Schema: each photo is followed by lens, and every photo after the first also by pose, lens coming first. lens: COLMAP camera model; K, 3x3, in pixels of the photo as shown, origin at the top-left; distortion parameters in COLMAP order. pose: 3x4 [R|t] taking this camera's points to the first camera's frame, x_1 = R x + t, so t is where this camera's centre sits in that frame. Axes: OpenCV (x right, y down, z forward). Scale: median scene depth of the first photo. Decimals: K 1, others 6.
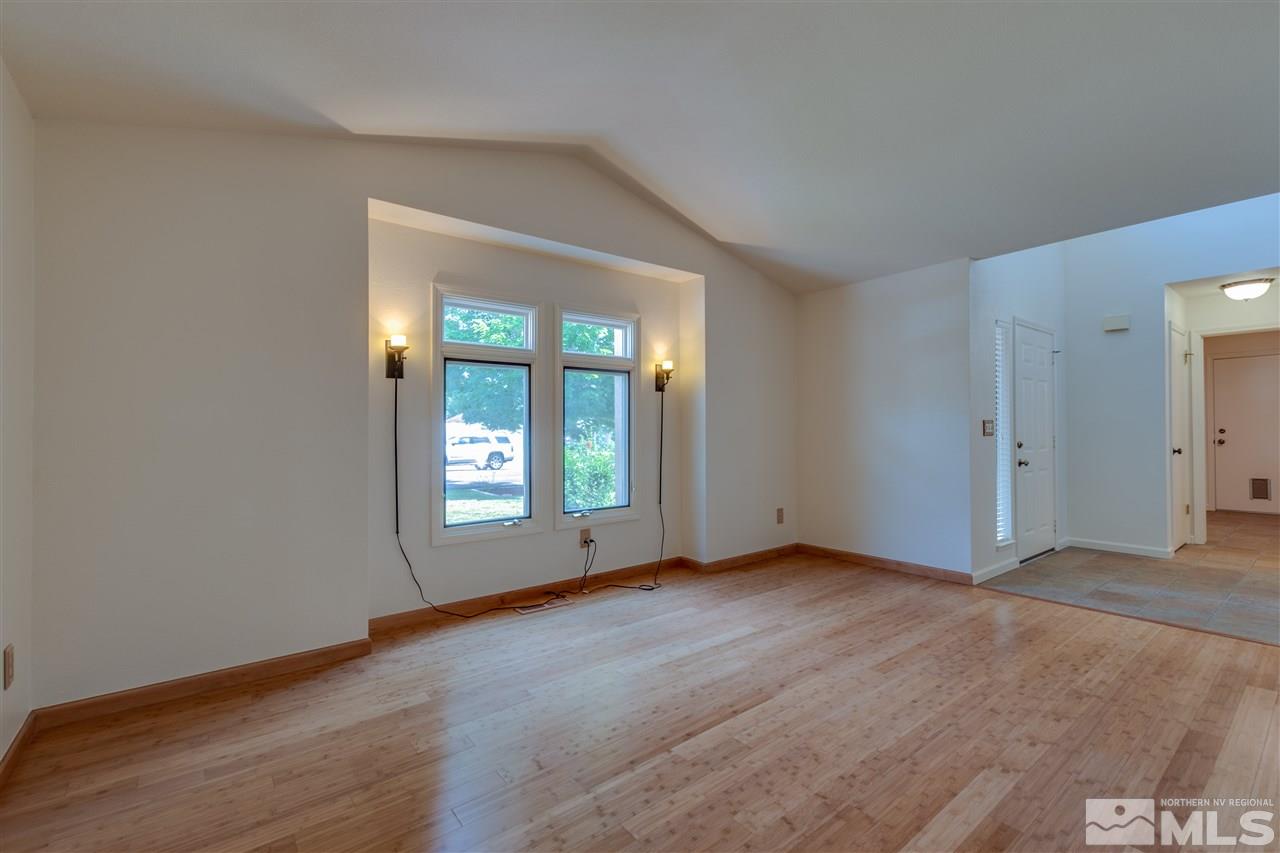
lens RADIAL K [[564.2, 0, 643.5], [0, 564.2, 432.7], [0, 0, 1]] dist [0.007353, -0.004389]
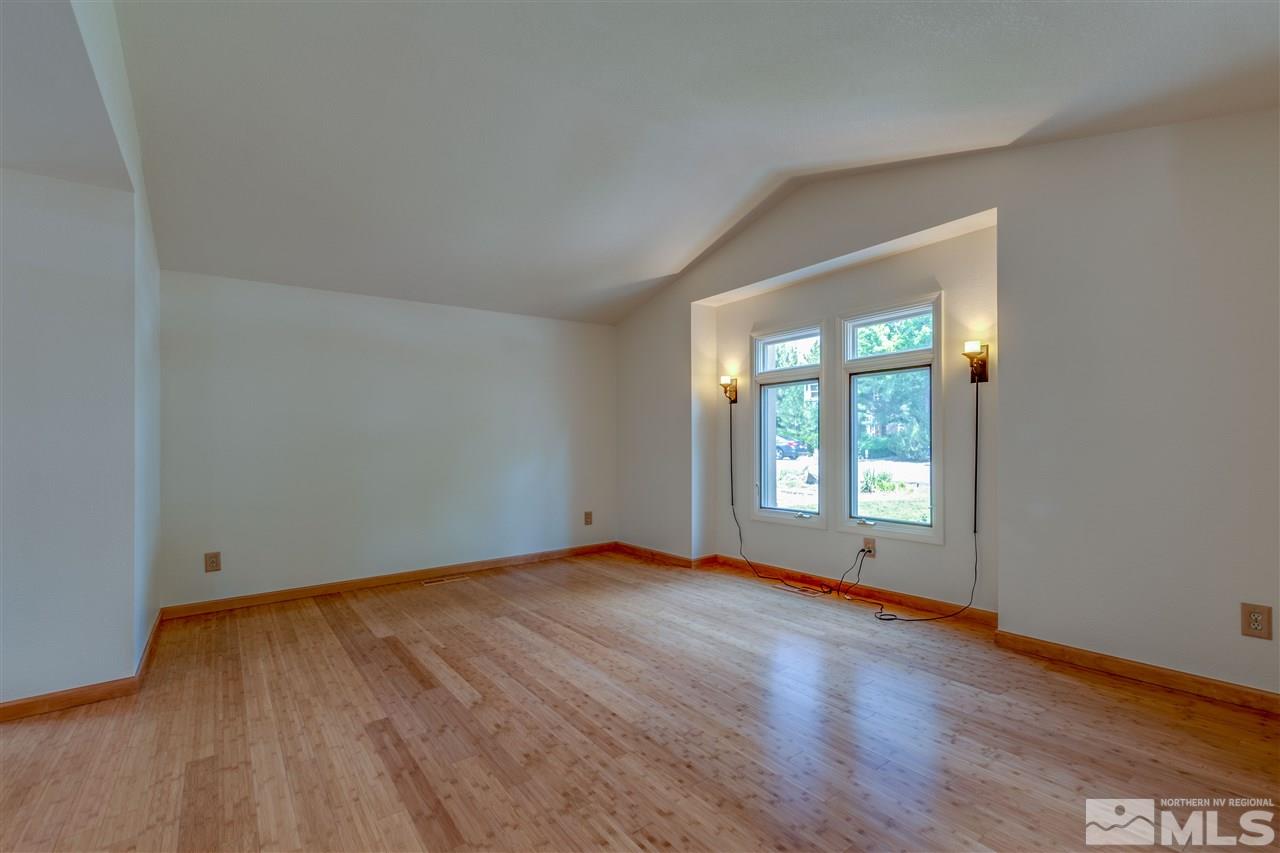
lens RADIAL K [[564.2, 0, 643.5], [0, 564.2, 432.7], [0, 0, 1]] dist [0.007353, -0.004389]
pose [[-0.032054, -0.004460, -0.999476, 1.329781], [0.015568, 0.999867, -0.004961, -0.017267], [0.999365, -0.015718, -0.031980, 0.982958]]
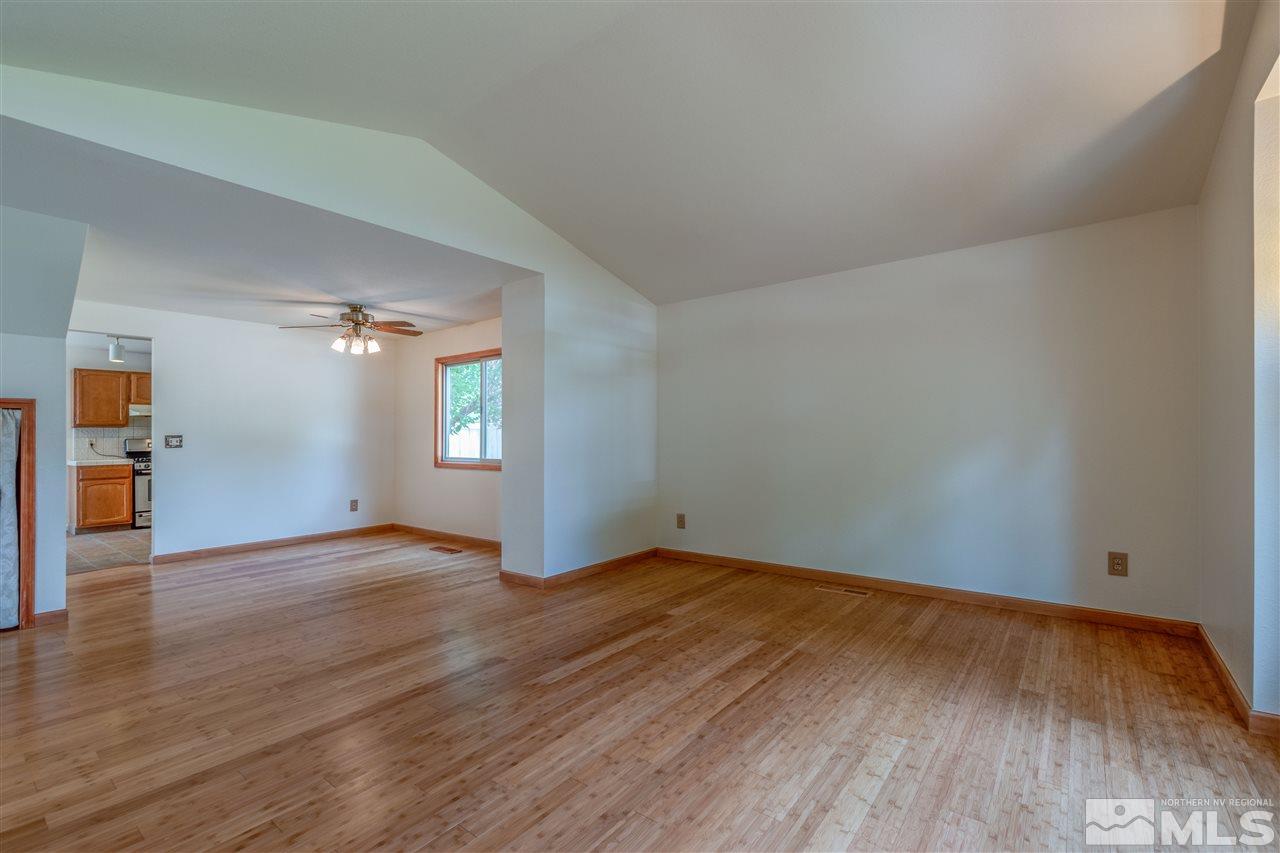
lens RADIAL K [[564.2, 0, 643.5], [0, 564.2, 432.7], [0, 0, 1]] dist [0.007353, -0.004389]
pose [[-0.971733, 0.020967, -0.235151, 0.471697], [0.021312, 0.999772, 0.001074, -0.012744], [0.235120, -0.003968, -0.971958, 1.642533]]
